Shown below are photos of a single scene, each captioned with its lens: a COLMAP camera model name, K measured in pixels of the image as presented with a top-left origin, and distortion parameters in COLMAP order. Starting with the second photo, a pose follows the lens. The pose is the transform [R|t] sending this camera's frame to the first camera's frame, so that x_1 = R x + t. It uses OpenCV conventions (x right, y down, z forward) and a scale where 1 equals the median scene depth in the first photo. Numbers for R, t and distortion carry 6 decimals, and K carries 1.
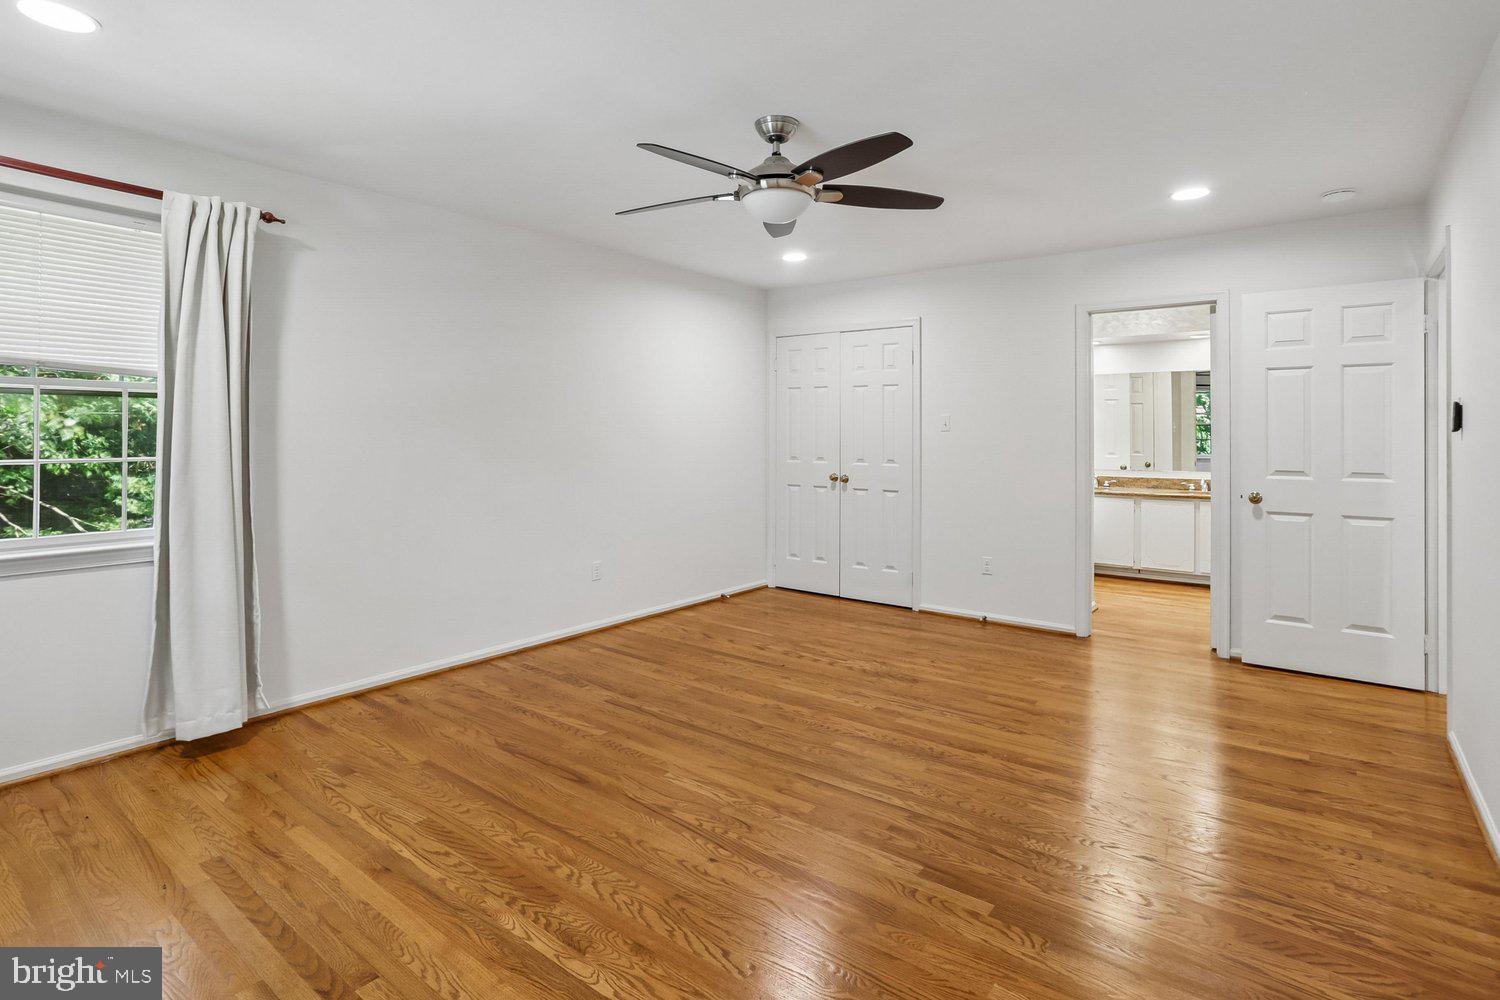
lens RADIAL K [[747.9, 0, 749.6], [0, 747.9, 454.7], [0, 0, 1]] dist [-0.058015, 0.030682]
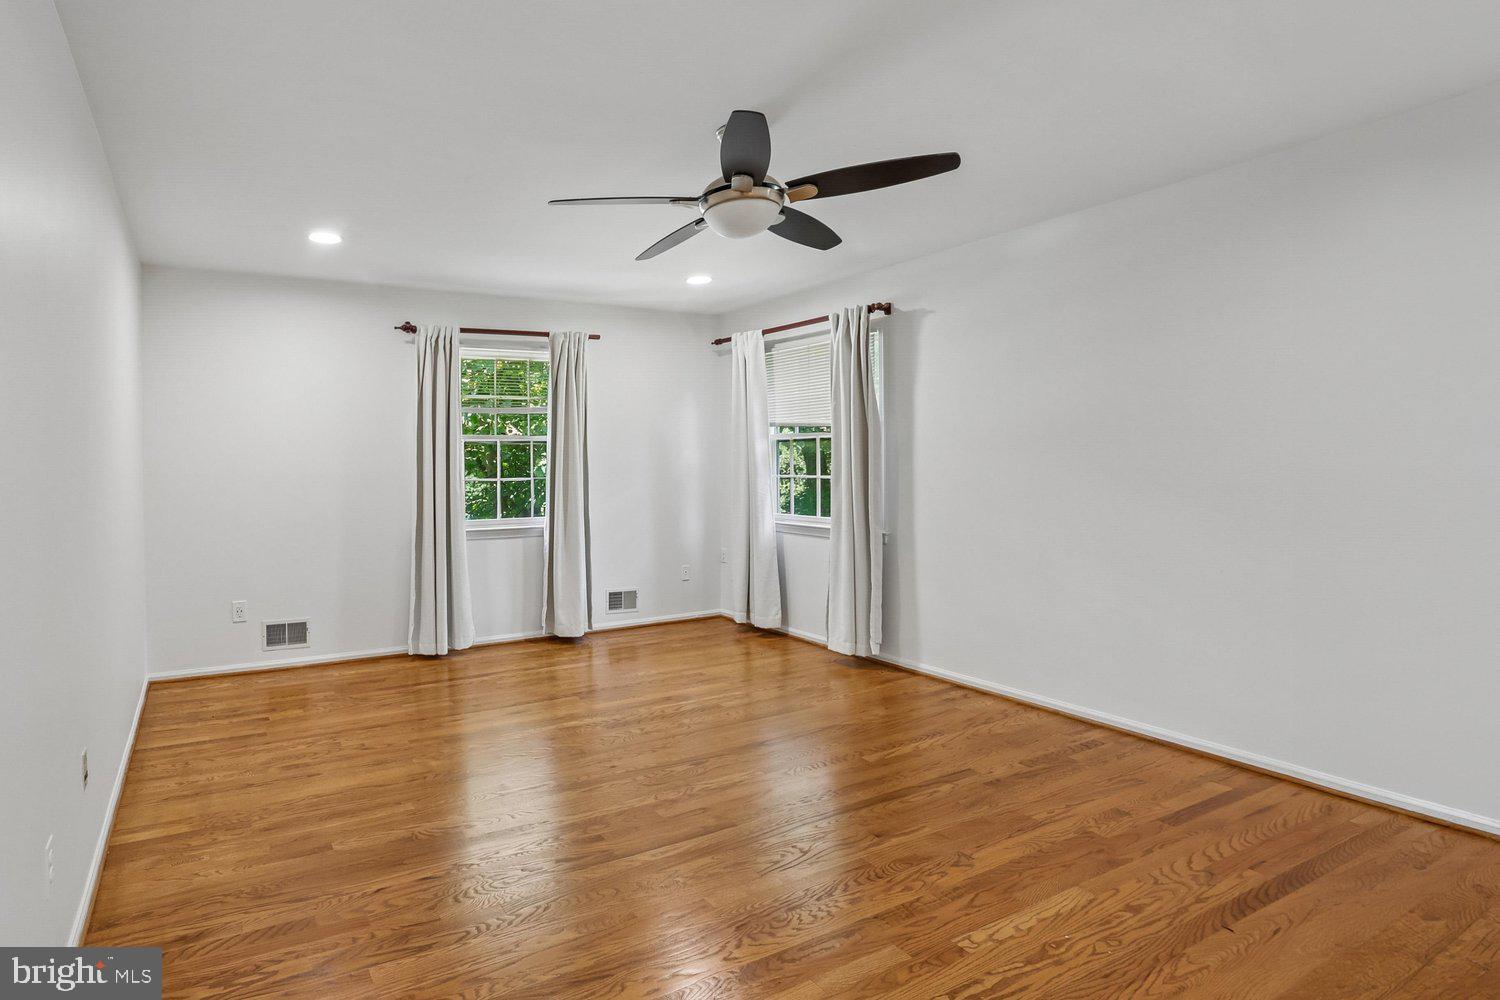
lens RADIAL K [[747.9, 0, 749.6], [0, 747.9, 454.7], [0, 0, 1]] dist [-0.058015, 0.030682]
pose [[-0.258304, -0.002397, -0.966061, 1.232699], [-0.027554, 0.999608, 0.004887, -0.108936], [0.965671, 0.027881, -0.258269, 1.481169]]
